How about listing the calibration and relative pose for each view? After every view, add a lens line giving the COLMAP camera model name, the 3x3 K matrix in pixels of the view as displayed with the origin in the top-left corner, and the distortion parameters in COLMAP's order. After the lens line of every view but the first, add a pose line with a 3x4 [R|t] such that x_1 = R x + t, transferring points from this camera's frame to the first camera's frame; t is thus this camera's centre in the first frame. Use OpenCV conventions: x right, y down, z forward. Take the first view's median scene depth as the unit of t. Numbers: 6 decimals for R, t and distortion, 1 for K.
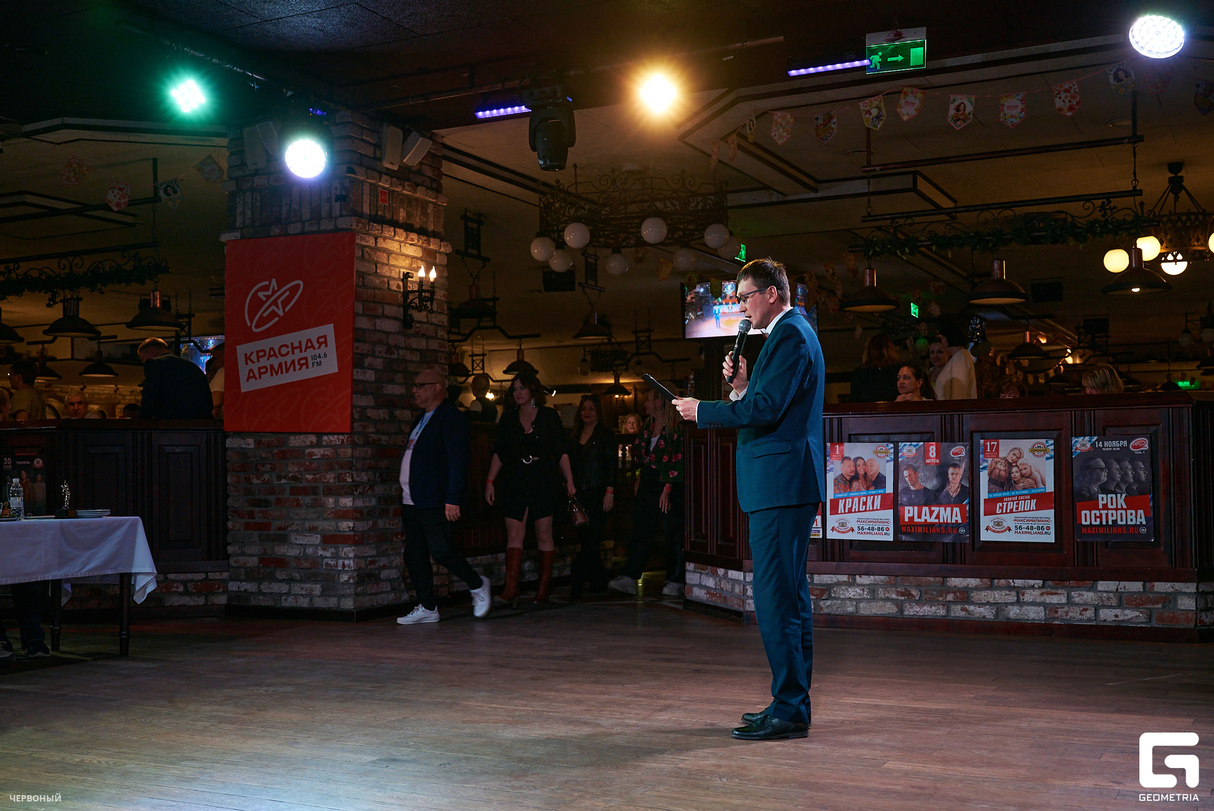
lens RADIAL K [[1320.3, 0, 652.8], [0, 1320.3, 424.1], [0, 0, 1]] dist [0.010266, 0.000000]
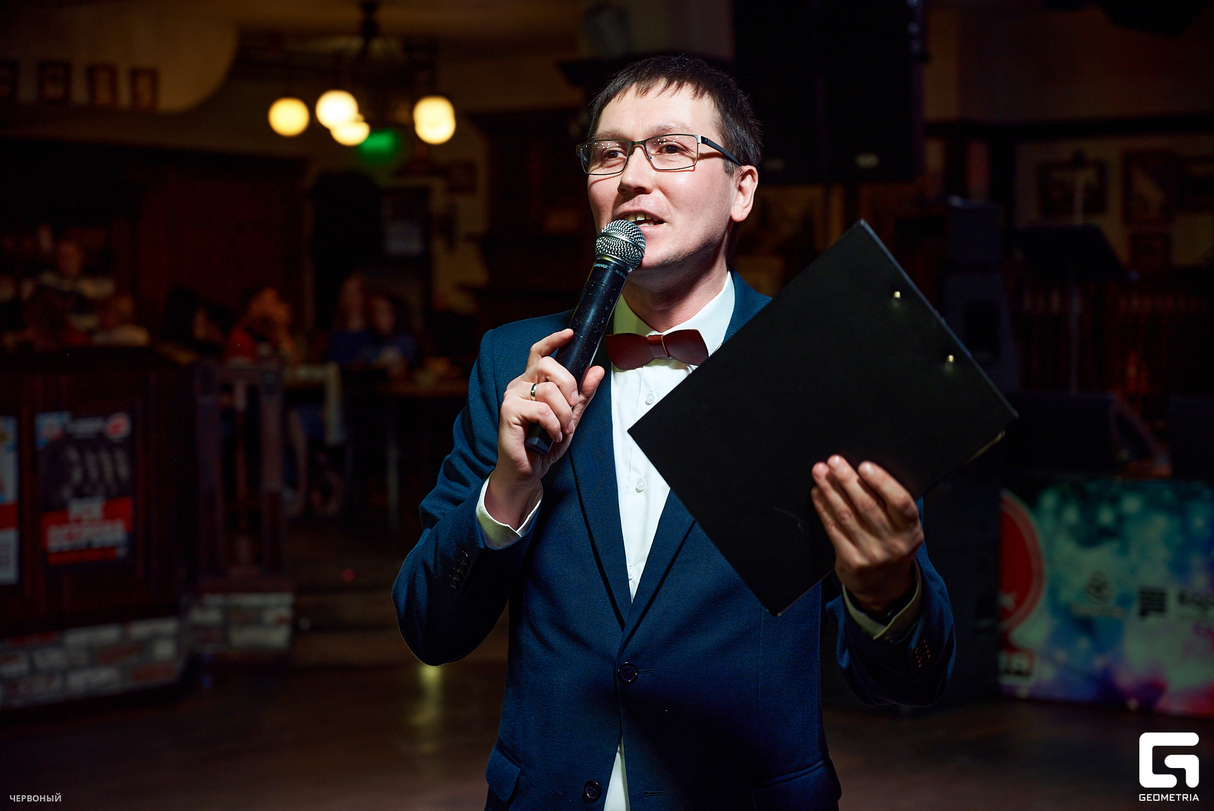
lens RADIAL K [[2402.9, 0, 615.8], [0, 2402.9, 420.3], [0, 0, 1]] dist [-0.084375, 0.000000]
pose [[0.251275, -0.030803, 0.967425, -0.754876], [-0.038079, 0.998405, 0.041680, -0.048340], [-0.967166, -0.047312, 0.249702, 0.440777]]
